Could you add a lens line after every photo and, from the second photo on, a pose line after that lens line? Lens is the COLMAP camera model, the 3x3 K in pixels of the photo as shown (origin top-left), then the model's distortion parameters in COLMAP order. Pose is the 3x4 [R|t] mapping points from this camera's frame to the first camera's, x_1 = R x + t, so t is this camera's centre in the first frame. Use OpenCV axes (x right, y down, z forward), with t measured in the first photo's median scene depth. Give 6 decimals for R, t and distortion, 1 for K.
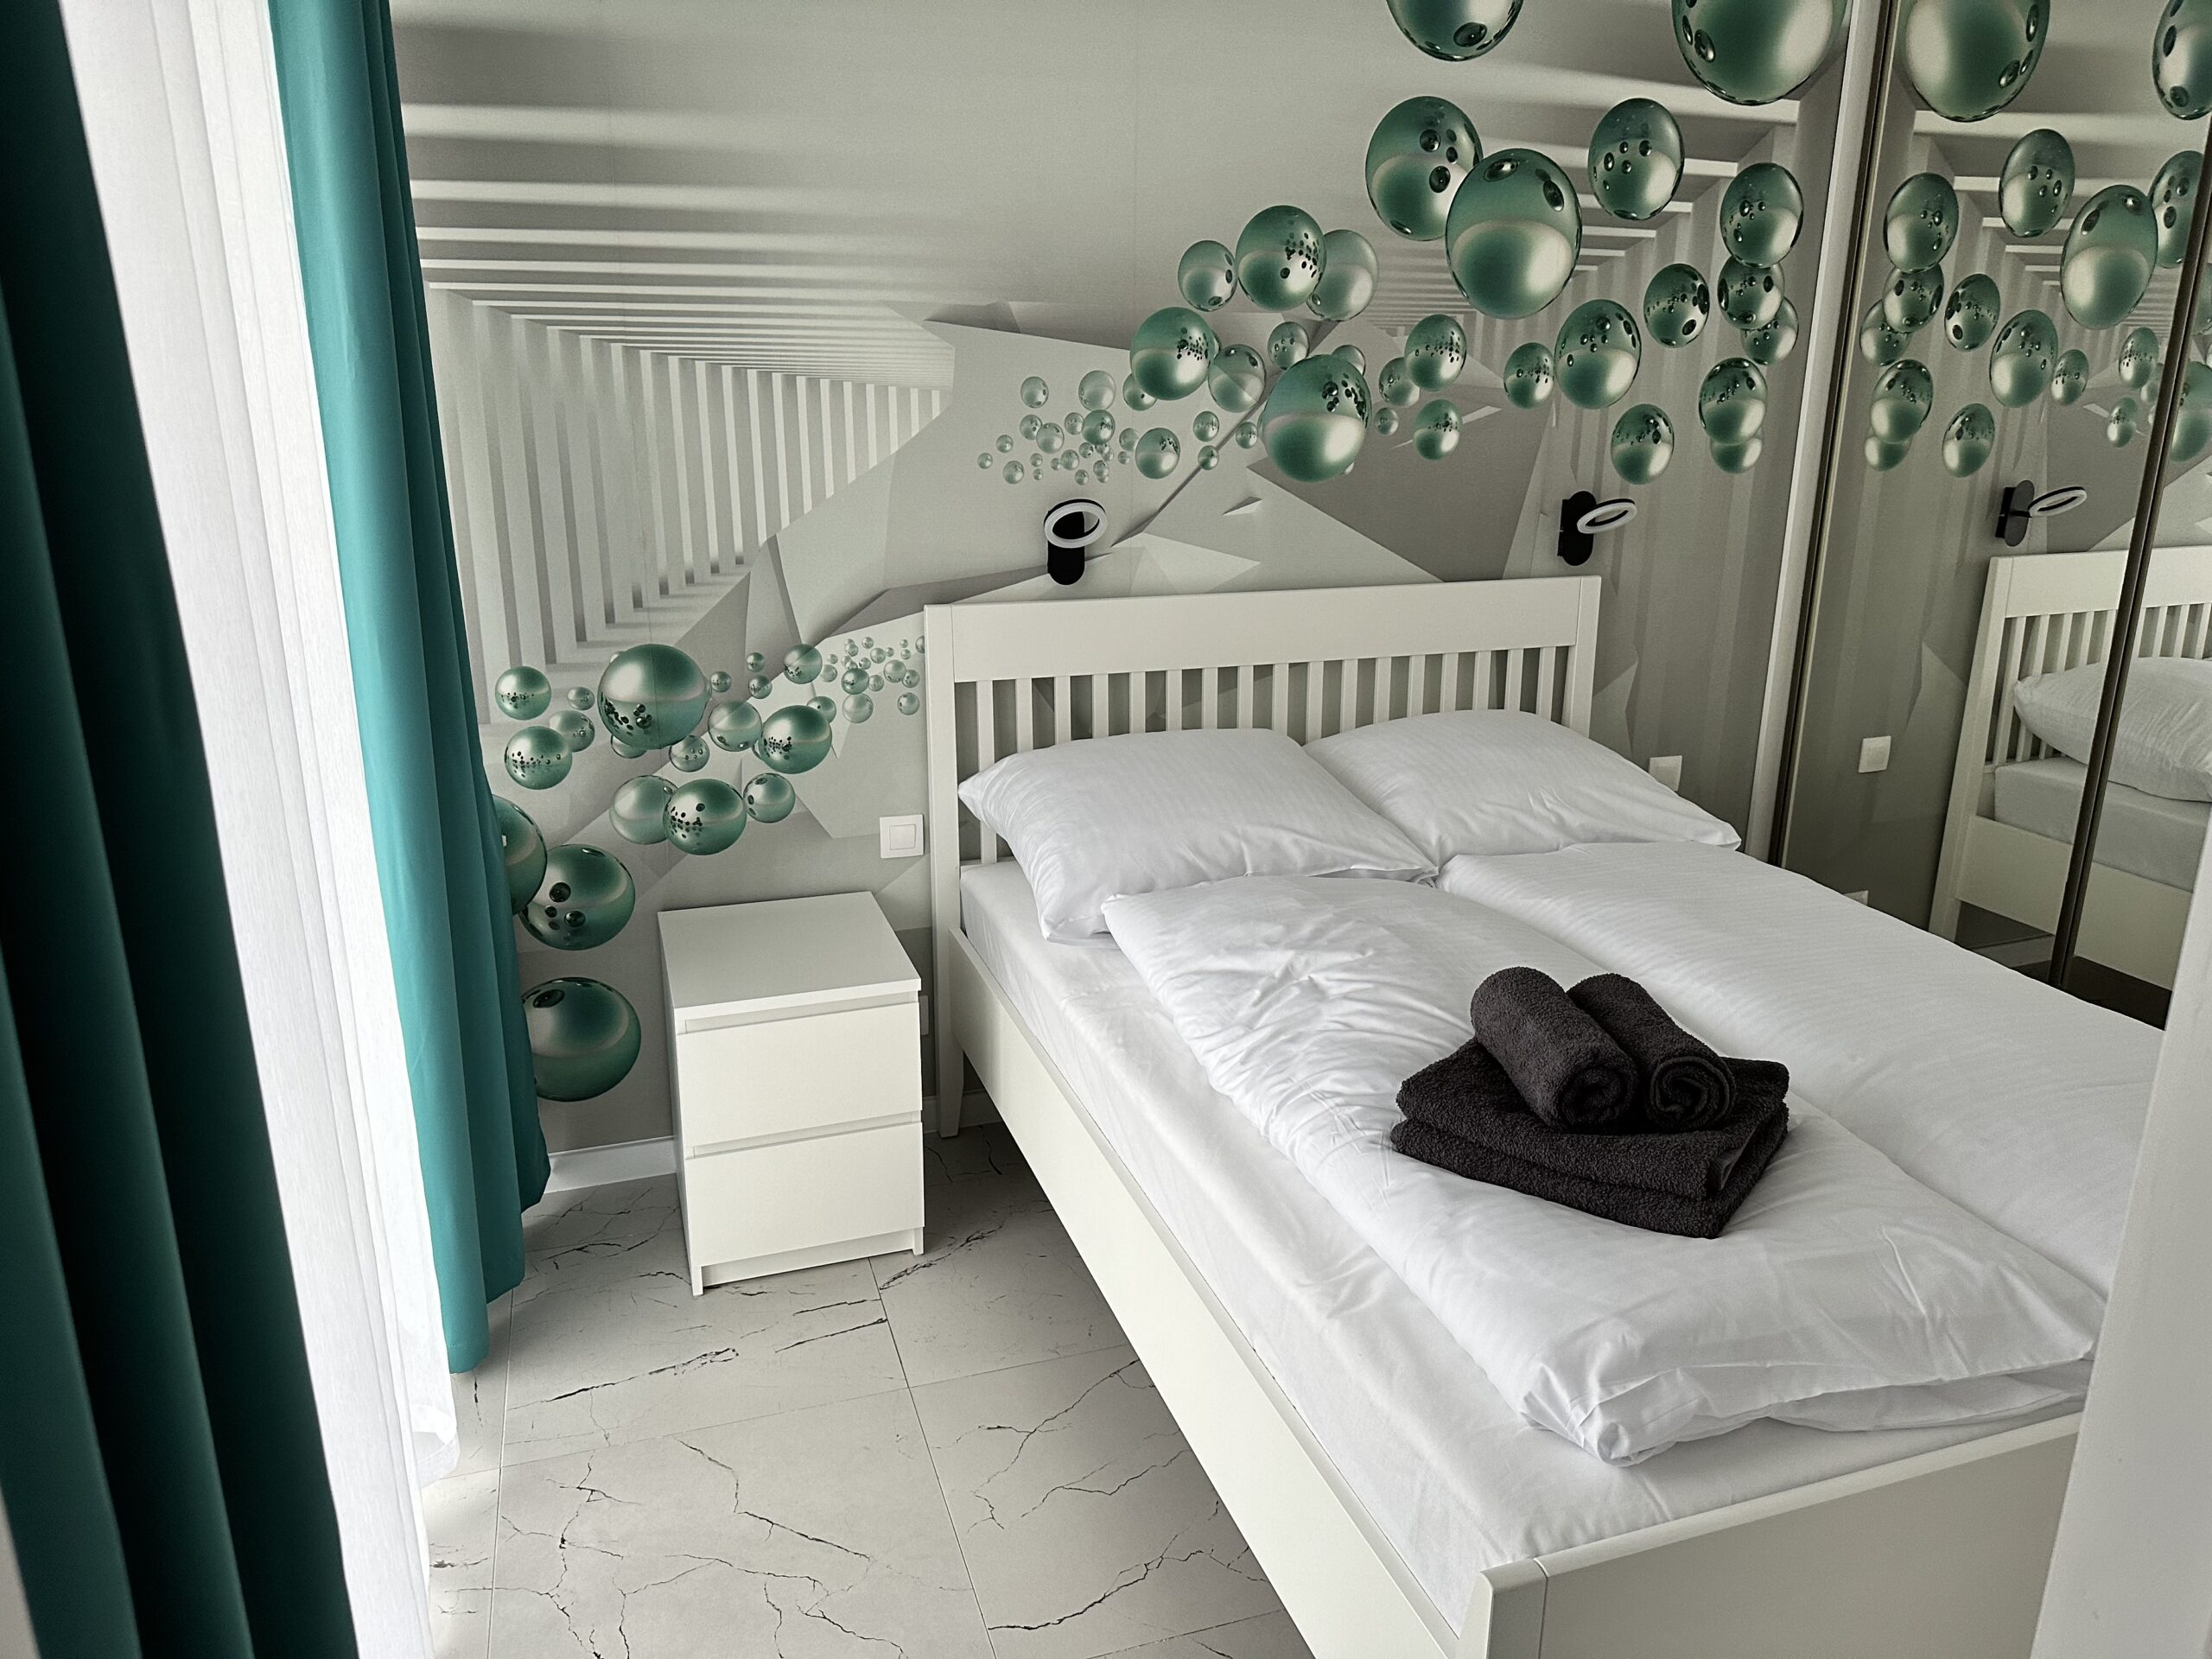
lens RADIAL K [[1551.9, 0, 1106.3], [0, 1551.9, 847.9], [0, 0, 1]] dist [0.095289, -0.098619]
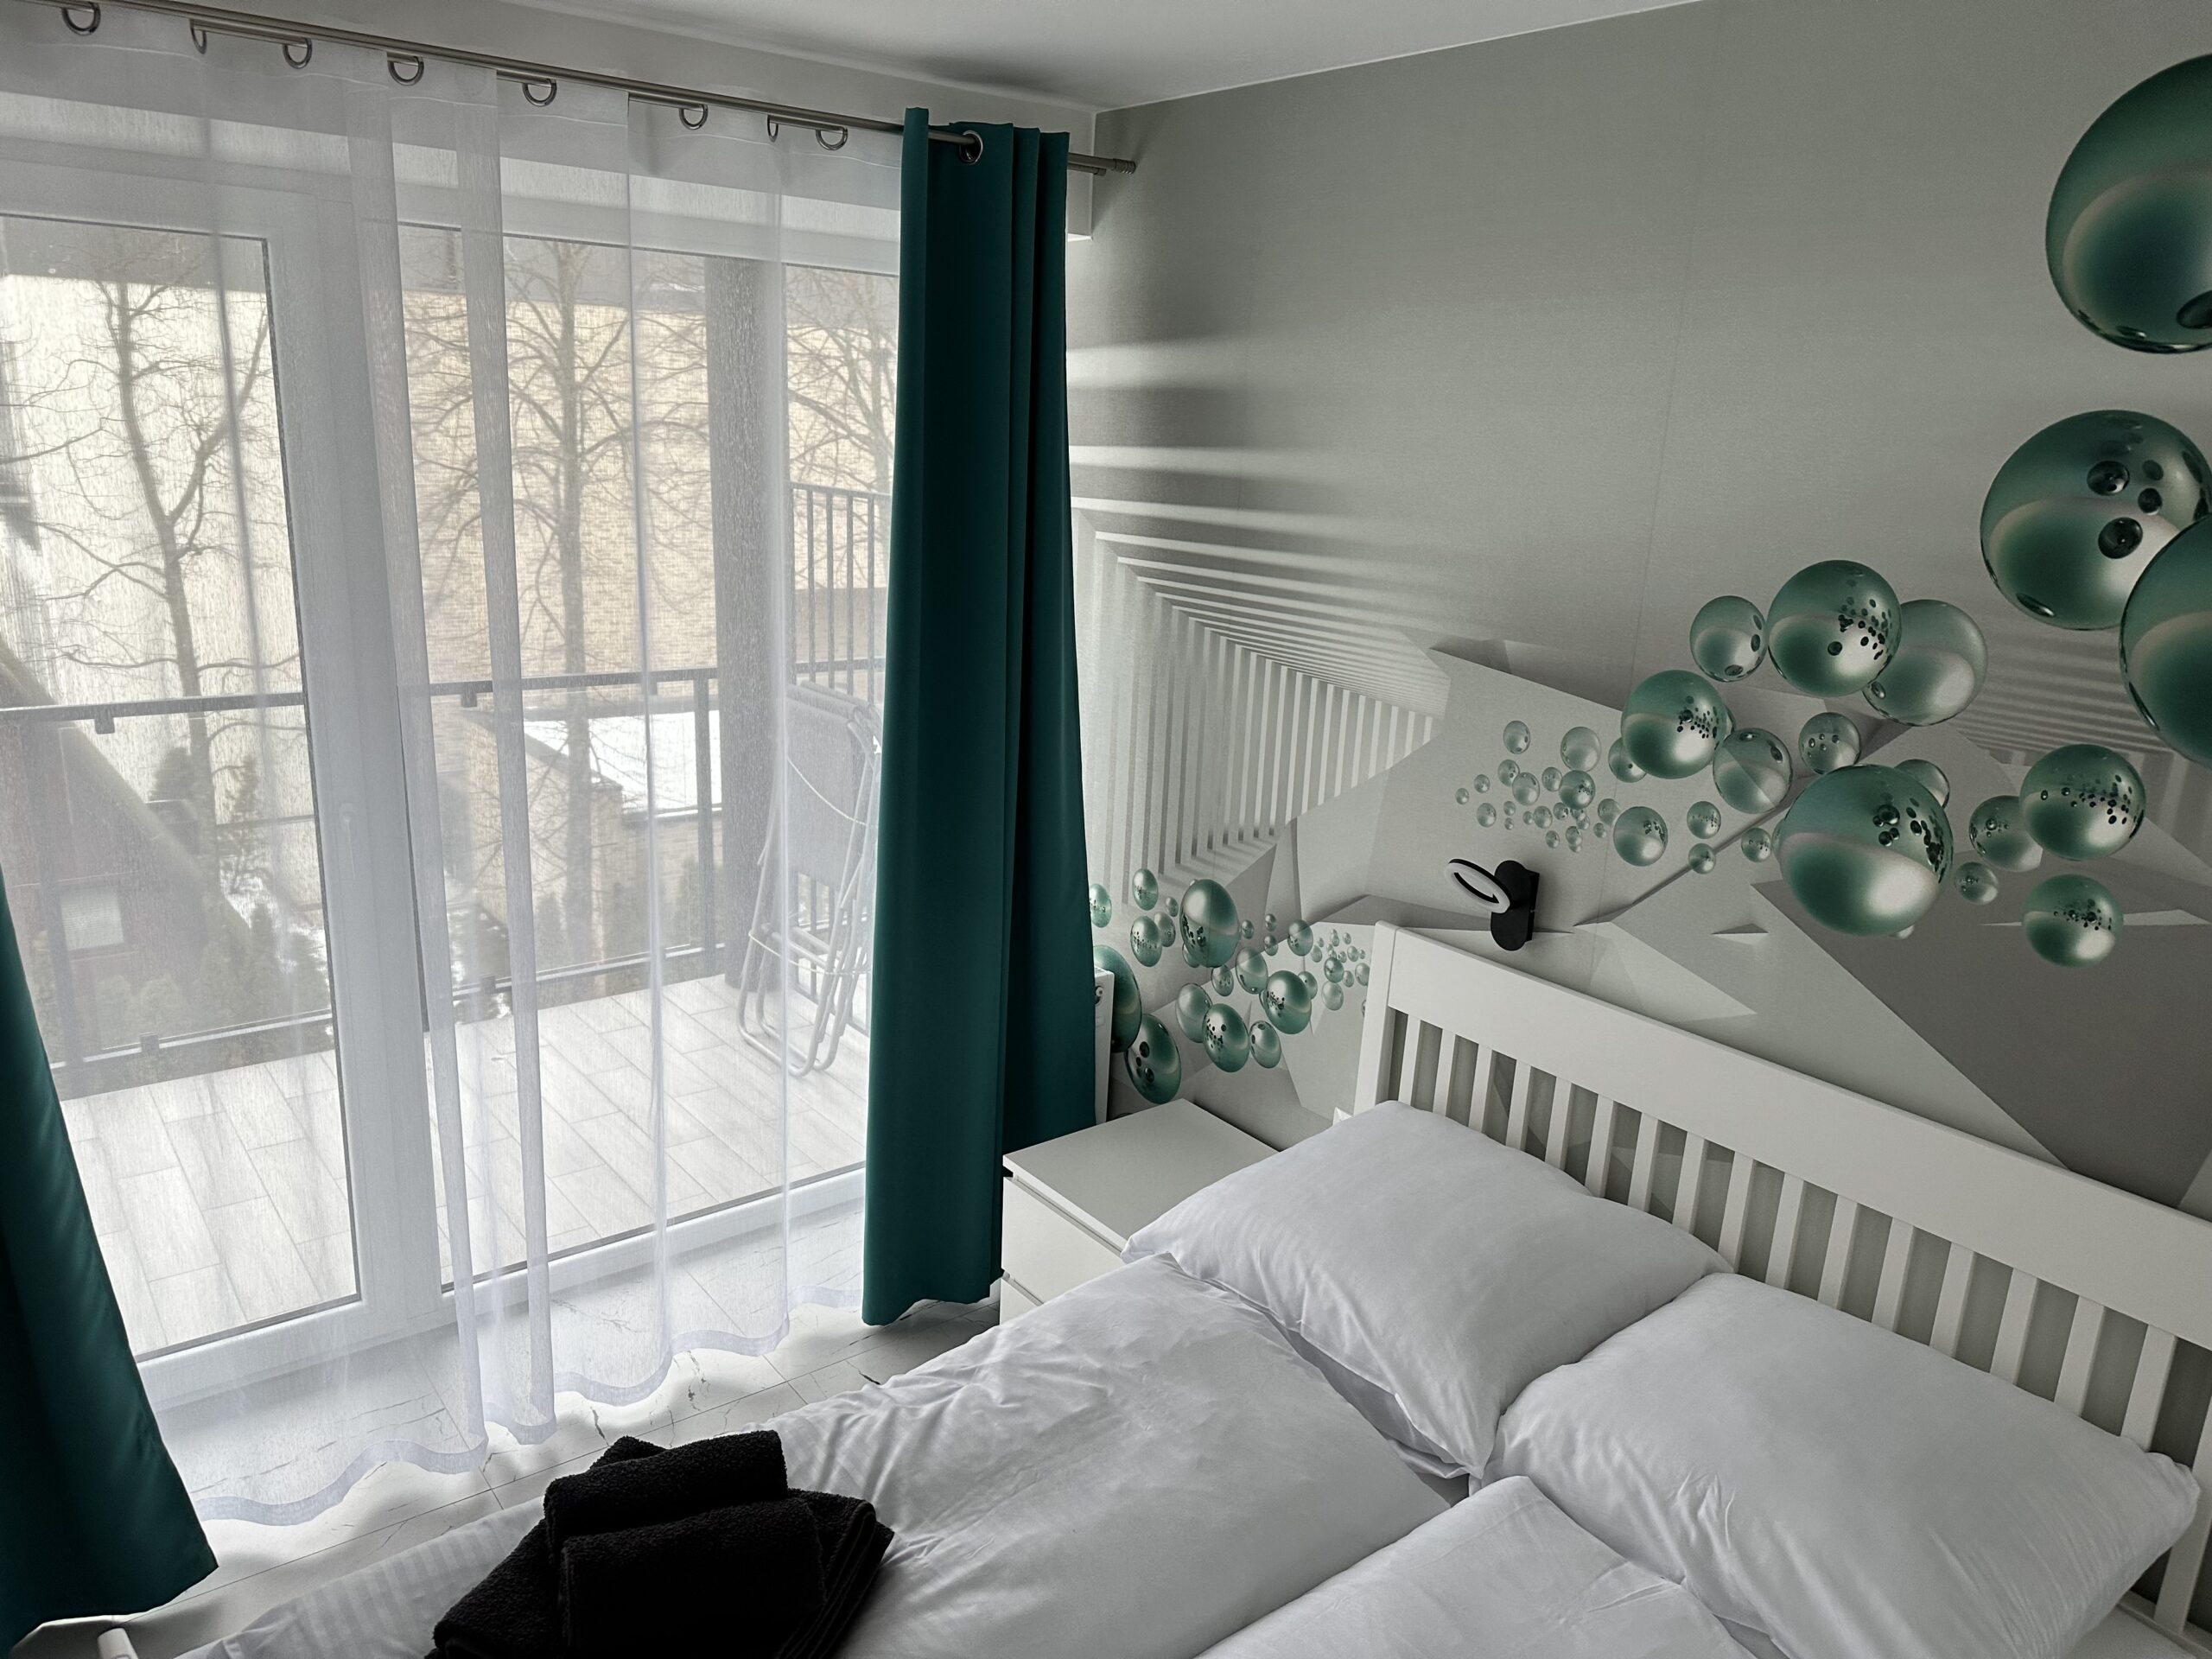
lens RADIAL K [[1551.9, 0, 1115.3], [0, 1551.9, 840.5], [0, 0, 1]] dist [0.095289, -0.098619]
pose [[0.327496, 0.257005, -0.909228, 0.689757], [-0.309255, 0.938448, 0.153874, -0.296819], [0.892809, 0.230790, 0.386818, 0.456413]]
